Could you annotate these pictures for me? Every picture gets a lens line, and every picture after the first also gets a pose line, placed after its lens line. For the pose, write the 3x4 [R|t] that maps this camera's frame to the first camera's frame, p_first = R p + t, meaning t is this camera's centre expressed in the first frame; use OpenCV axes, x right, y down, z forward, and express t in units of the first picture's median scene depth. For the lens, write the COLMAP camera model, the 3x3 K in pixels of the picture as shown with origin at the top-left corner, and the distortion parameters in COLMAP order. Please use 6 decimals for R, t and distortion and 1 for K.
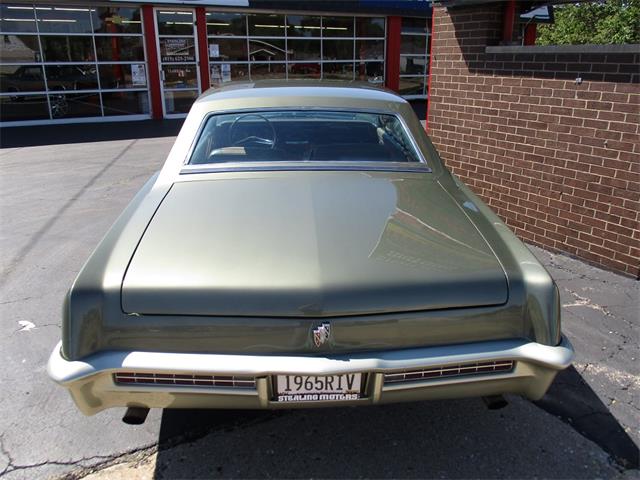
lens RADIAL K [[540.7, 0, 324.9], [0, 540.7, 240.5], [0, 0, 1]] dist [-0.016766, 0.007611]
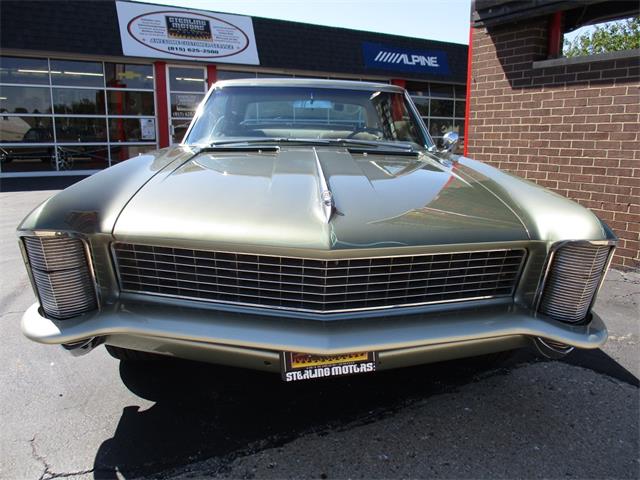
lens RADIAL K [[540.7, 0, 324.7], [0, 540.7, 238.1], [0, 0, 1]] dist [-0.016766, 0.007611]
pose [[0.999825, -0.001648, 0.018638, -0.110105], [0.004310, 0.989617, -0.143666, 0.106286], [-0.018208, 0.143722, 0.989451, 0.105624]]
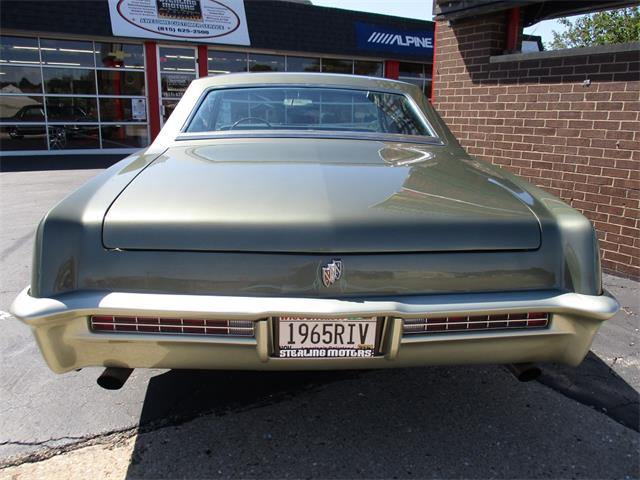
lens RADIAL K [[540.7, 0, 325.2], [0, 540.7, 239.7], [0, 0, 1]] dist [-0.016766, 0.007611]
pose [[0.999885, 0.012360, 0.008782, -0.010713], [-0.011430, 0.995016, -0.099061, 0.089488], [-0.009963, 0.098949, 0.995043, 0.056110]]
